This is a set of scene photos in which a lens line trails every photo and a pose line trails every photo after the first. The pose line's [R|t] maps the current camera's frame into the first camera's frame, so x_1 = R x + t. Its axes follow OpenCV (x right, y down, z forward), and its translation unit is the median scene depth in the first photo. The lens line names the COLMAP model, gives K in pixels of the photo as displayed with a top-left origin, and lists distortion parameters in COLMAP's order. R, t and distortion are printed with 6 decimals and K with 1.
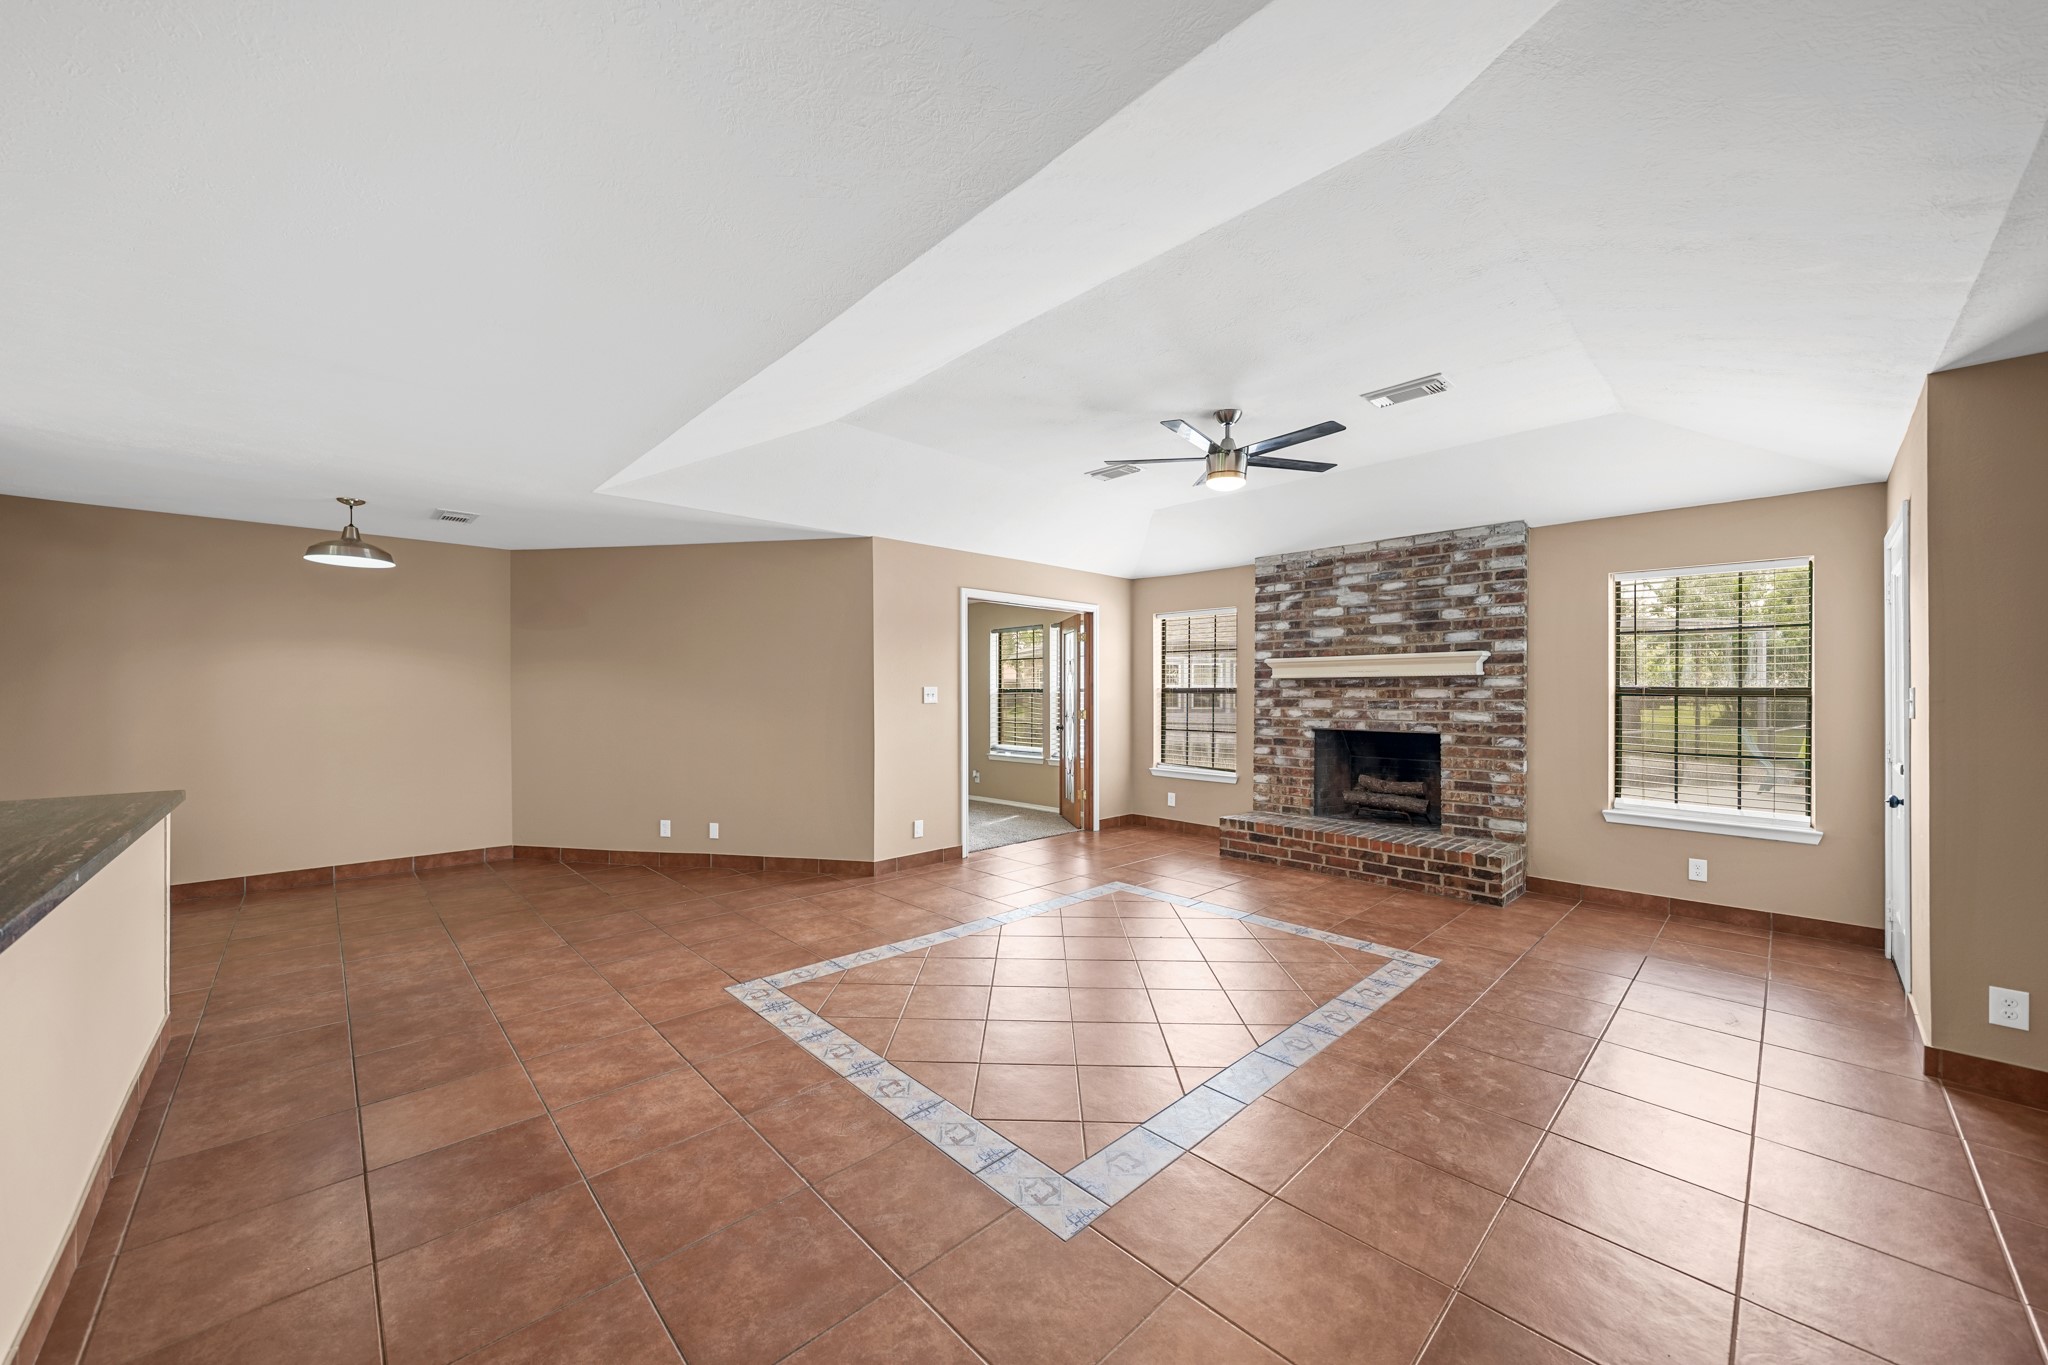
lens RADIAL K [[738.7, 0, 1019.9], [0, 738.7, 689.9], [0, 0, 1]] dist [-0.005897, -0.000022]
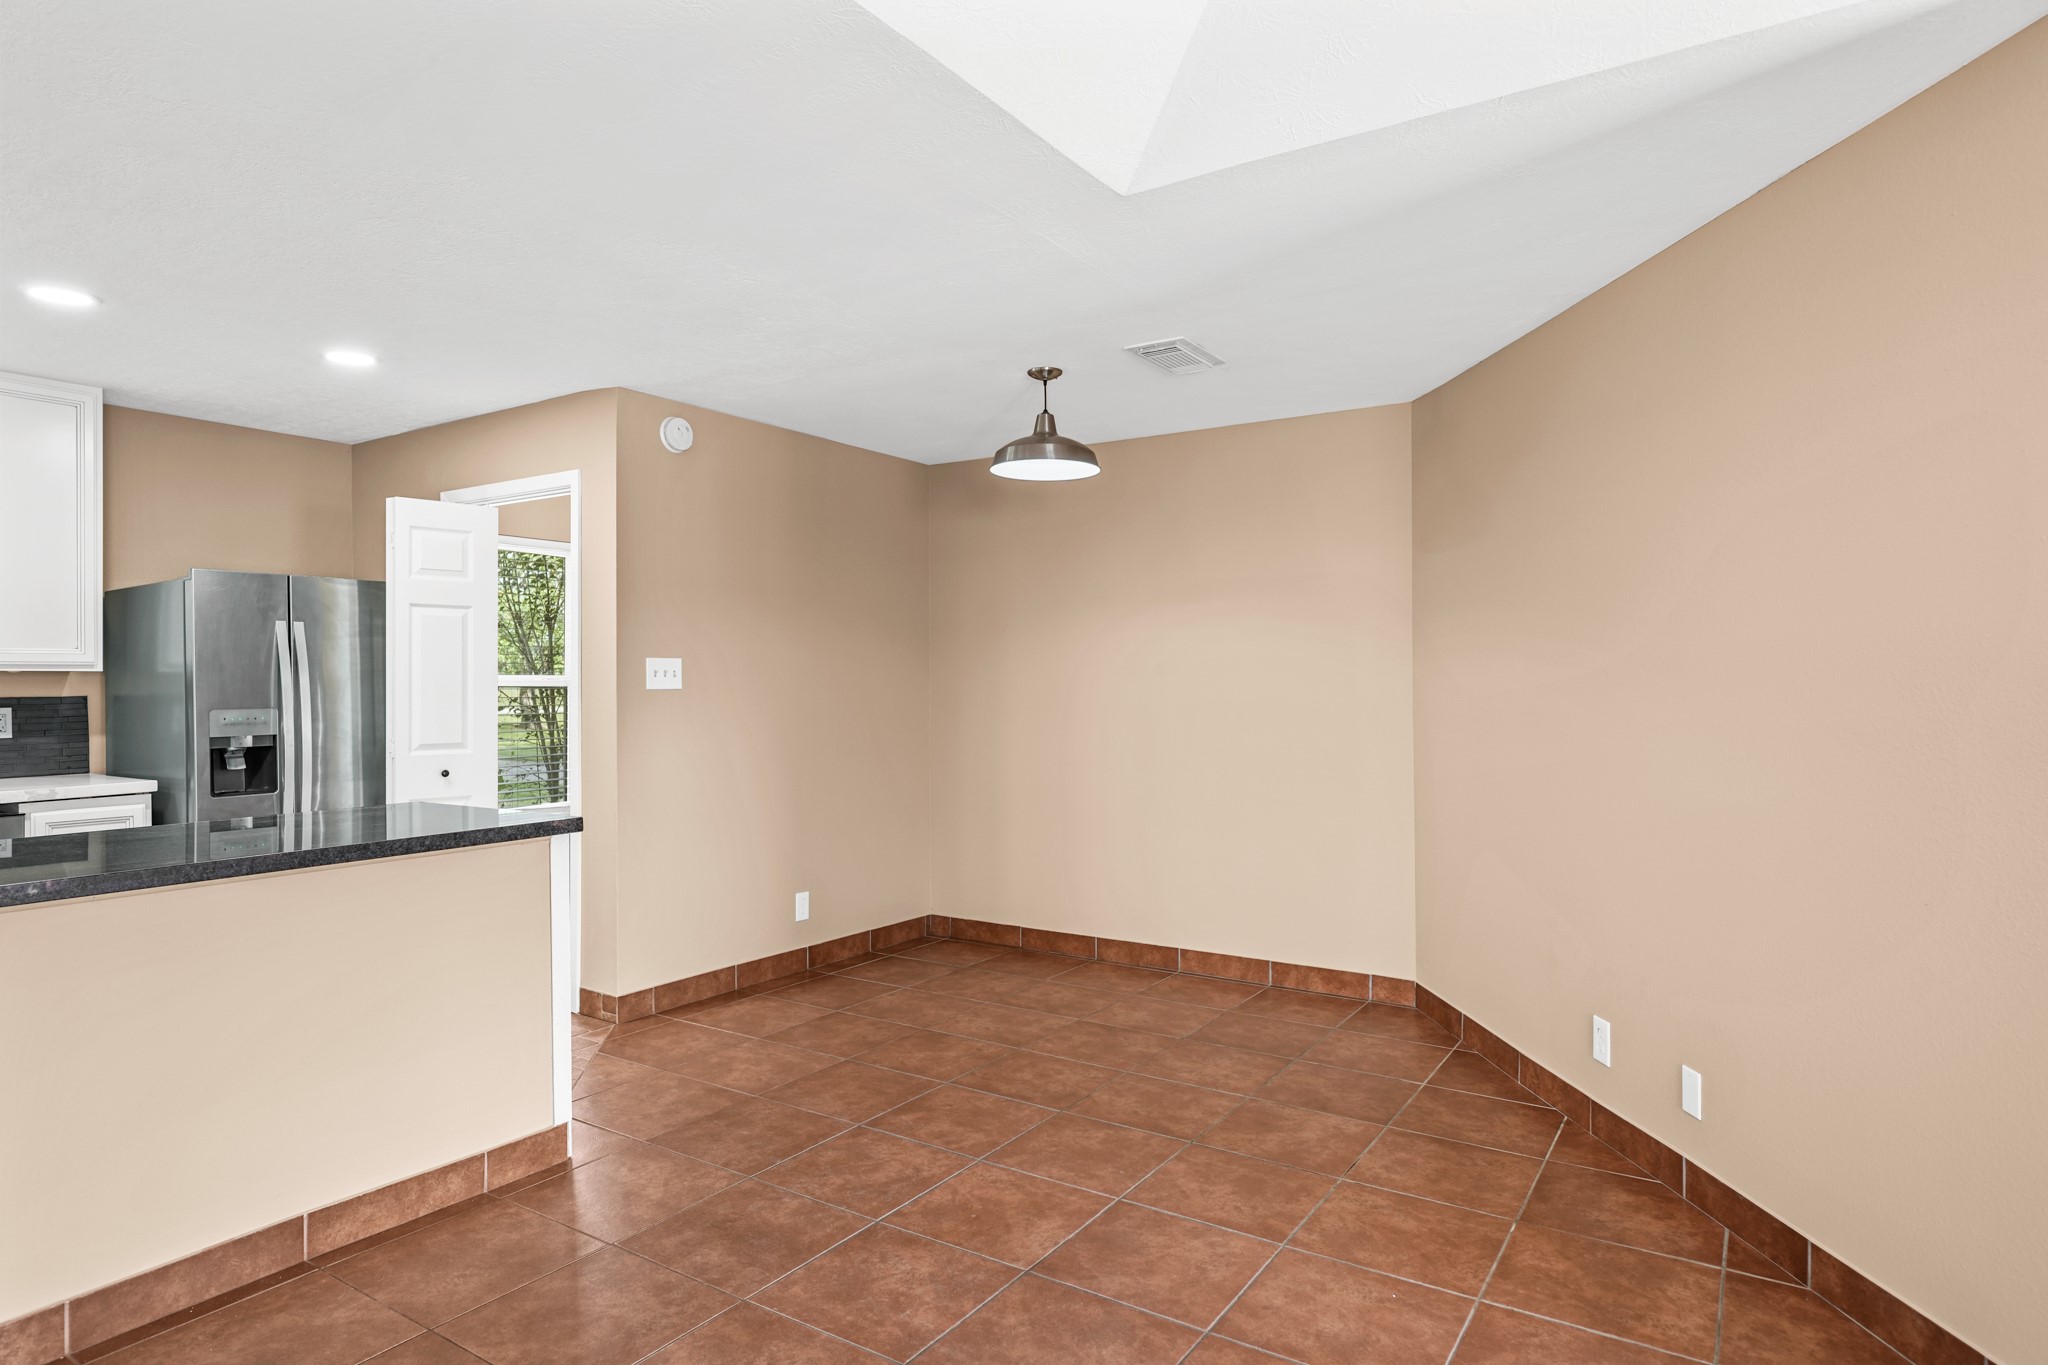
lens RADIAL K [[1161.5, 0, 1021.3], [0, 1161.5, 678.7], [0, 0, 1]] dist [-0.000083, 0.000887]
pose [[0.228703, -0.003593, -0.973490, 0.030987], [0.005082, 0.999984, -0.002497, 0.003150], [0.973483, -0.004376, 0.228718, 0.599445]]
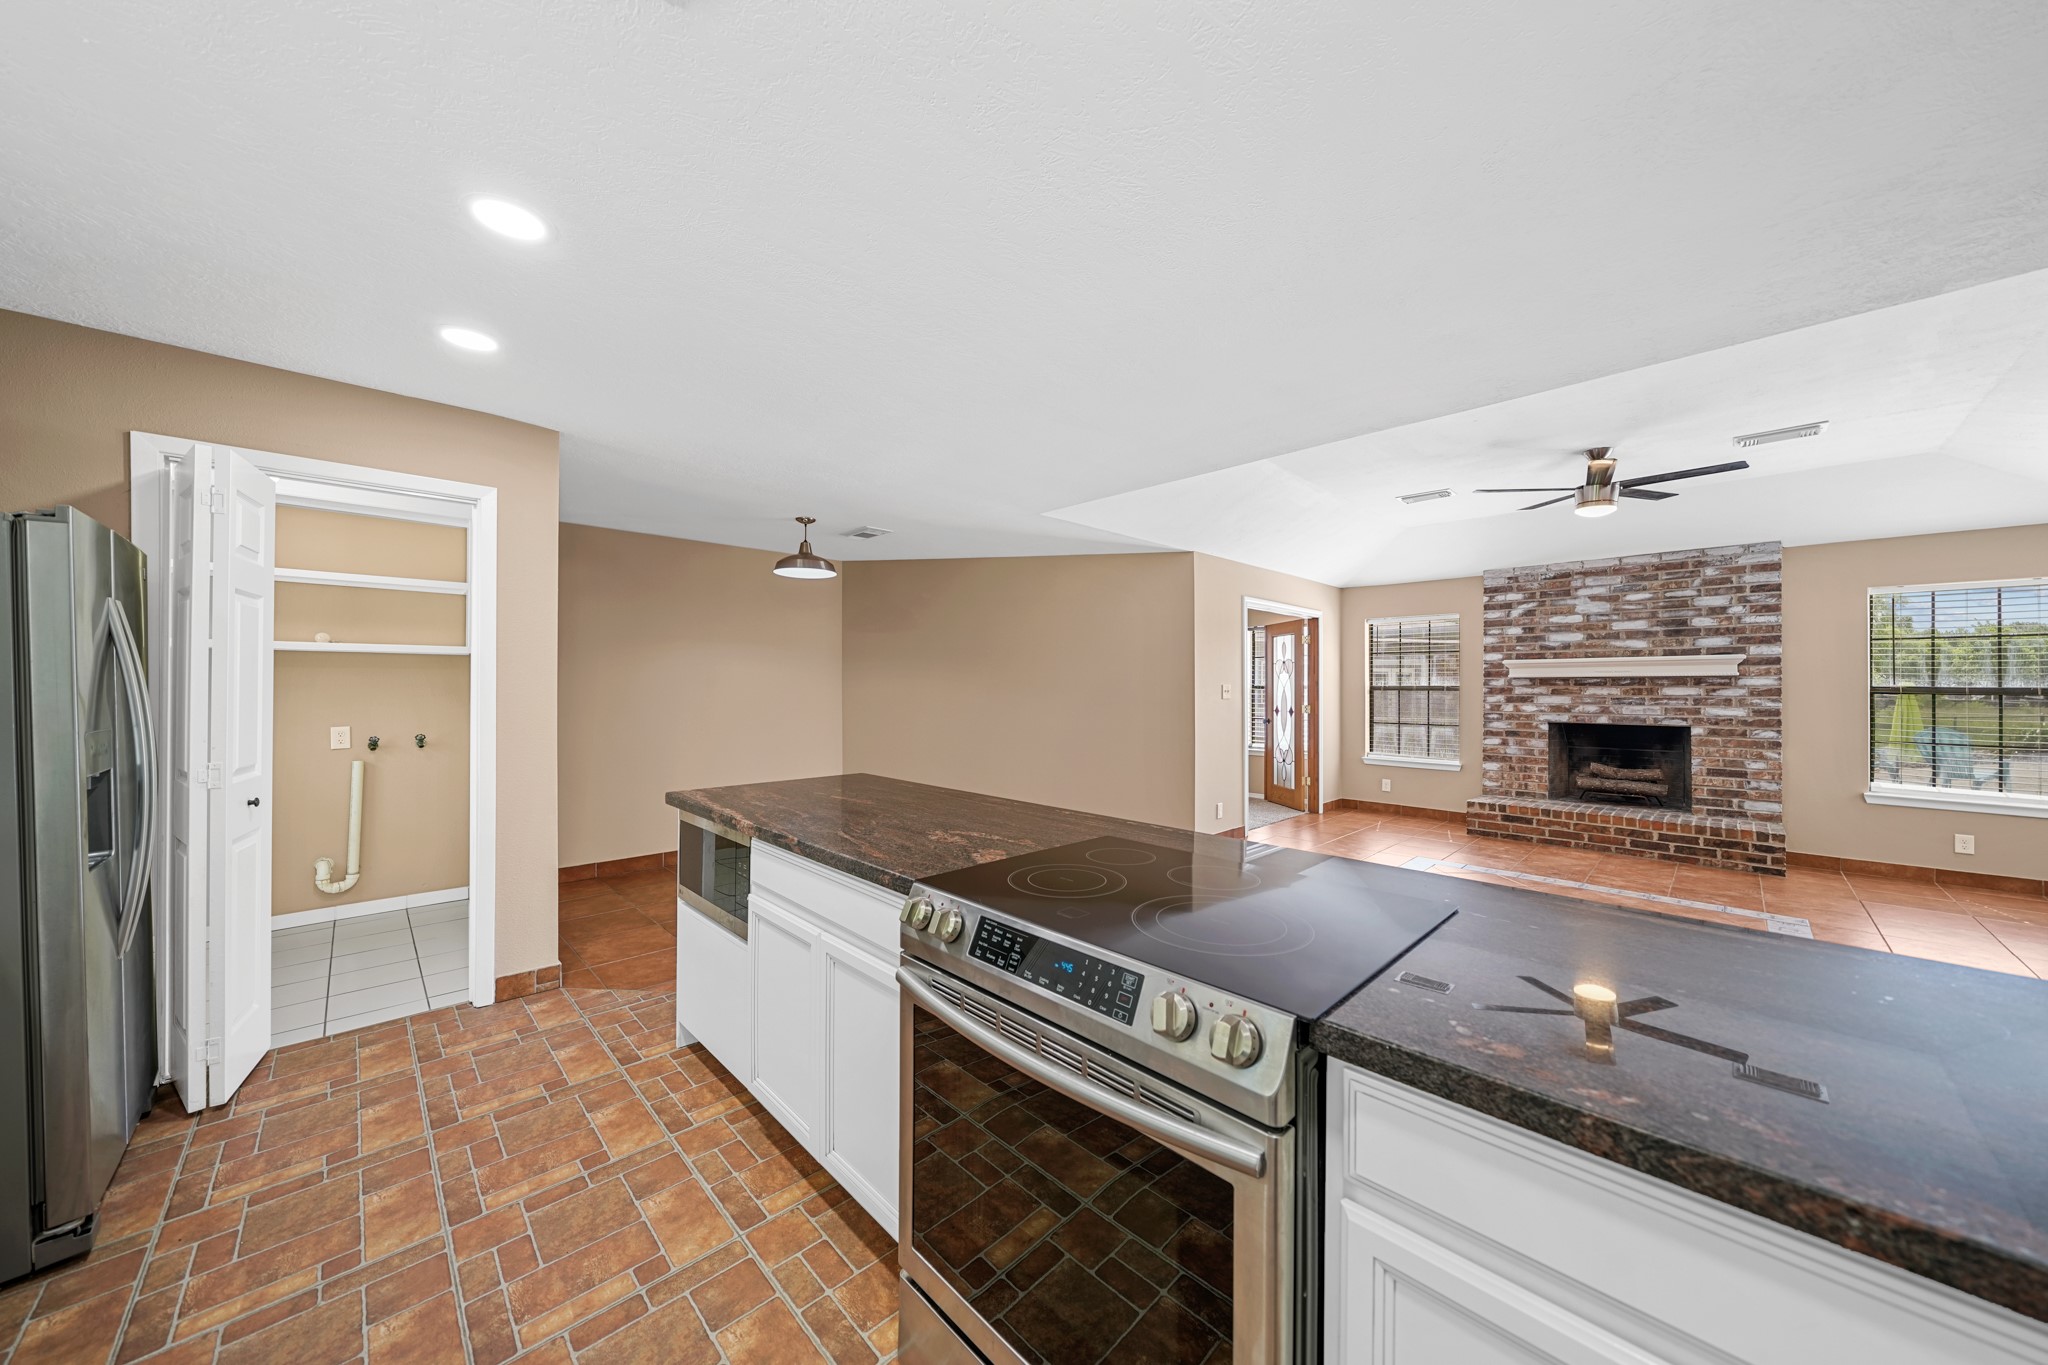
lens RADIAL K [[693.3, 0, 1024.0], [0, 693.3, 682.5], [0, 0, 1]] dist [-0.006332, 0.000092]
pose [[0.999945, 0.002218, 0.010261, -0.463397], [-0.002175, 0.999989, -0.004228, -0.002102], [-0.010271, 0.004206, 0.999938, -0.055161]]
